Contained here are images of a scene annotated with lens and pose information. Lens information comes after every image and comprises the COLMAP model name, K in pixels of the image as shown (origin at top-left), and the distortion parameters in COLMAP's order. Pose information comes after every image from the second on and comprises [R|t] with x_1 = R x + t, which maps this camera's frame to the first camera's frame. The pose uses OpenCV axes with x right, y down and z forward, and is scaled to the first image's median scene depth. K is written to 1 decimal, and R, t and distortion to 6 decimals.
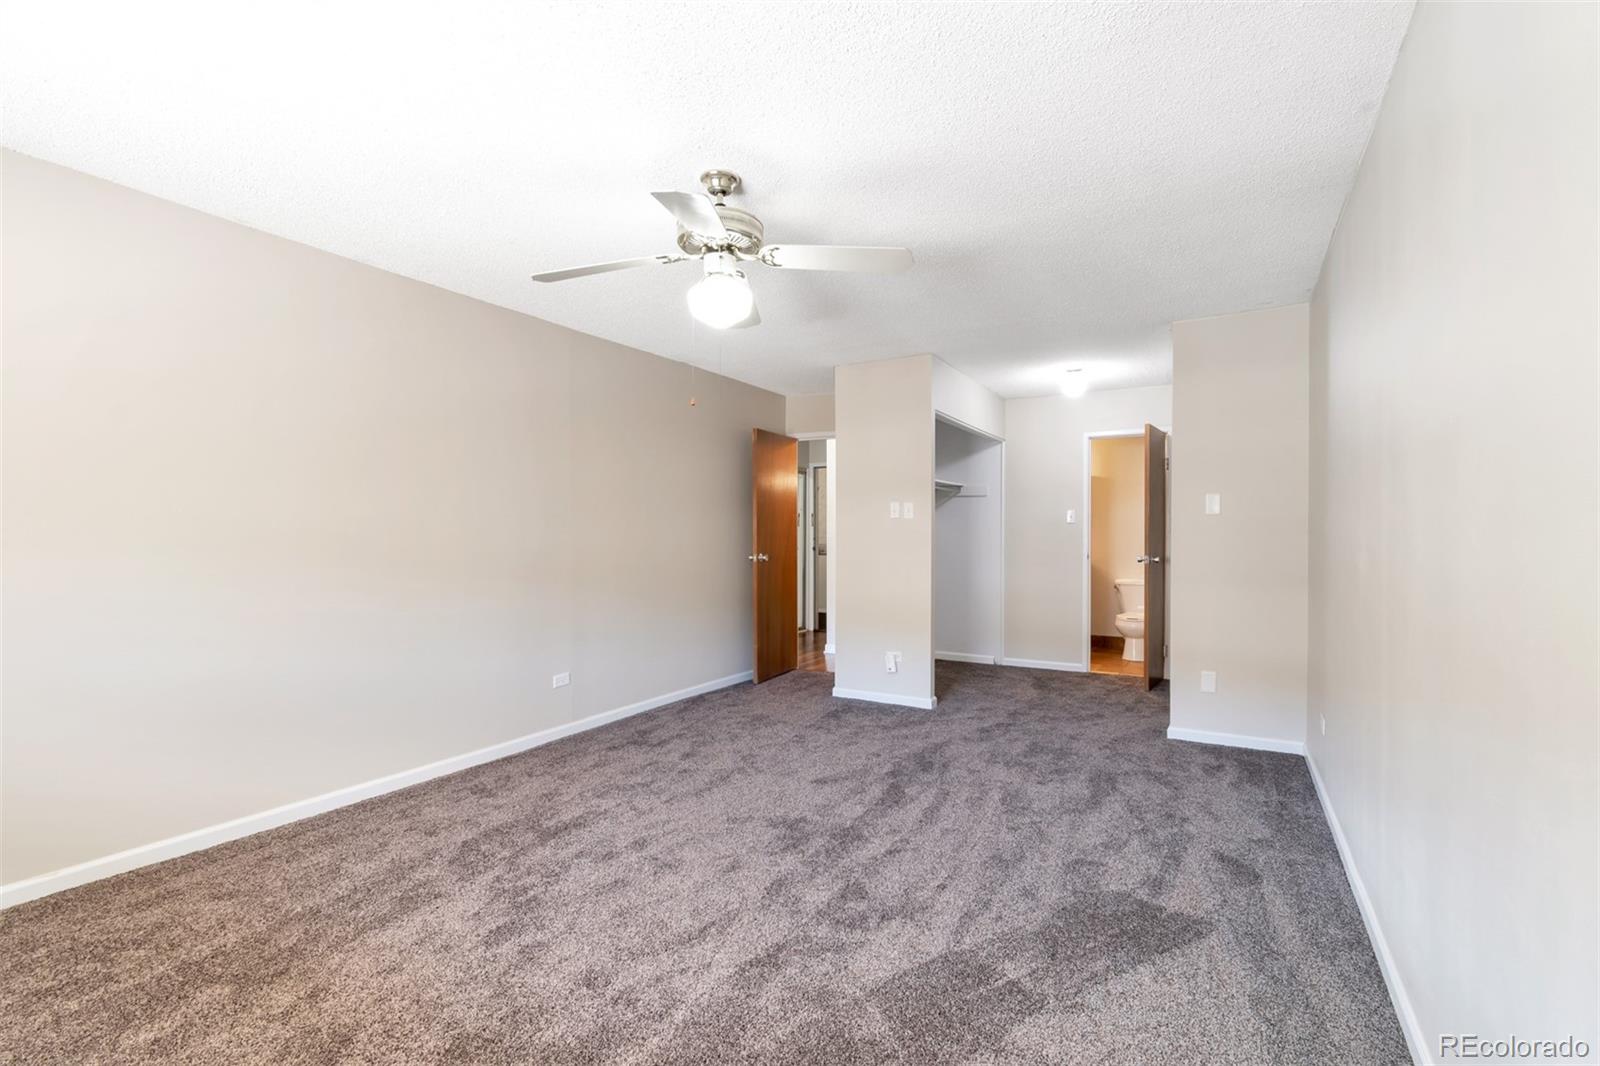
lens RADIAL K [[730.2, 0, 802.5], [0, 730.2, 537.4], [0, 0, 1]] dist [-0.000308, 0.000290]
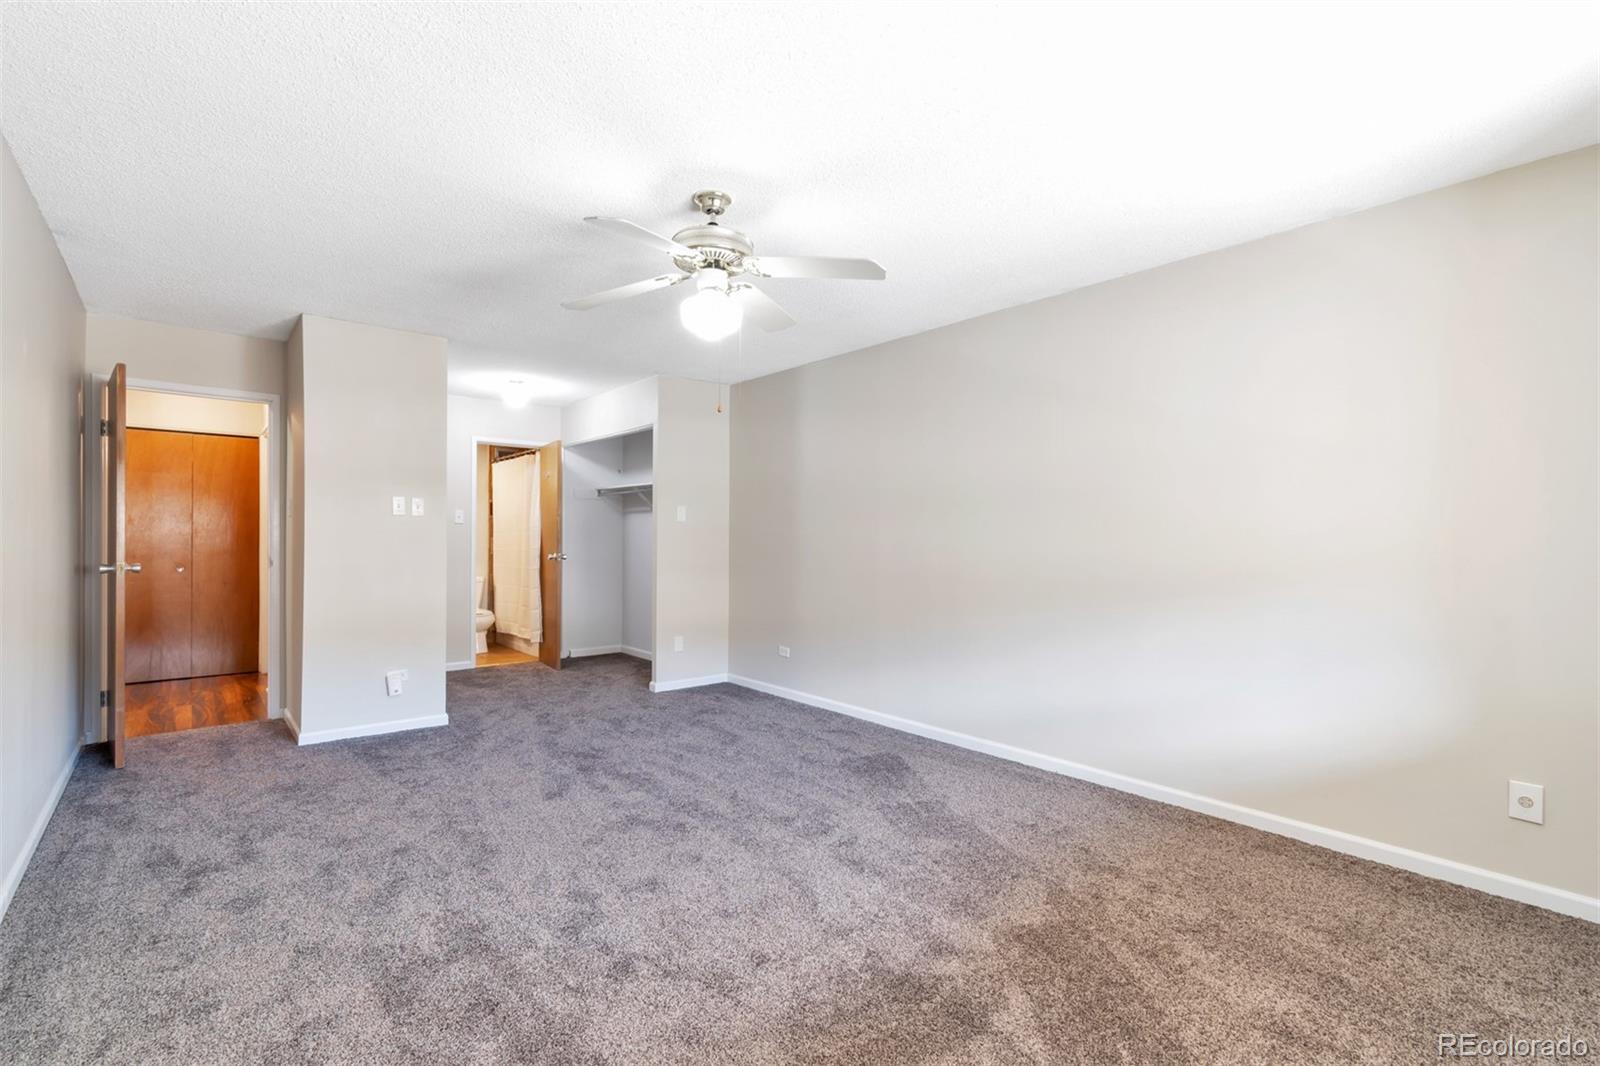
lens RADIAL K [[730.2, 0, 802.5], [0, 730.2, 537.4], [0, 0, 1]] dist [-0.000308, 0.000290]
pose [[0.324711, 0.006979, 0.945787, -0.736265], [-0.001188, 0.999975, -0.006971, 0.008323], [-0.945812, 0.001140, 0.324711, 0.378249]]
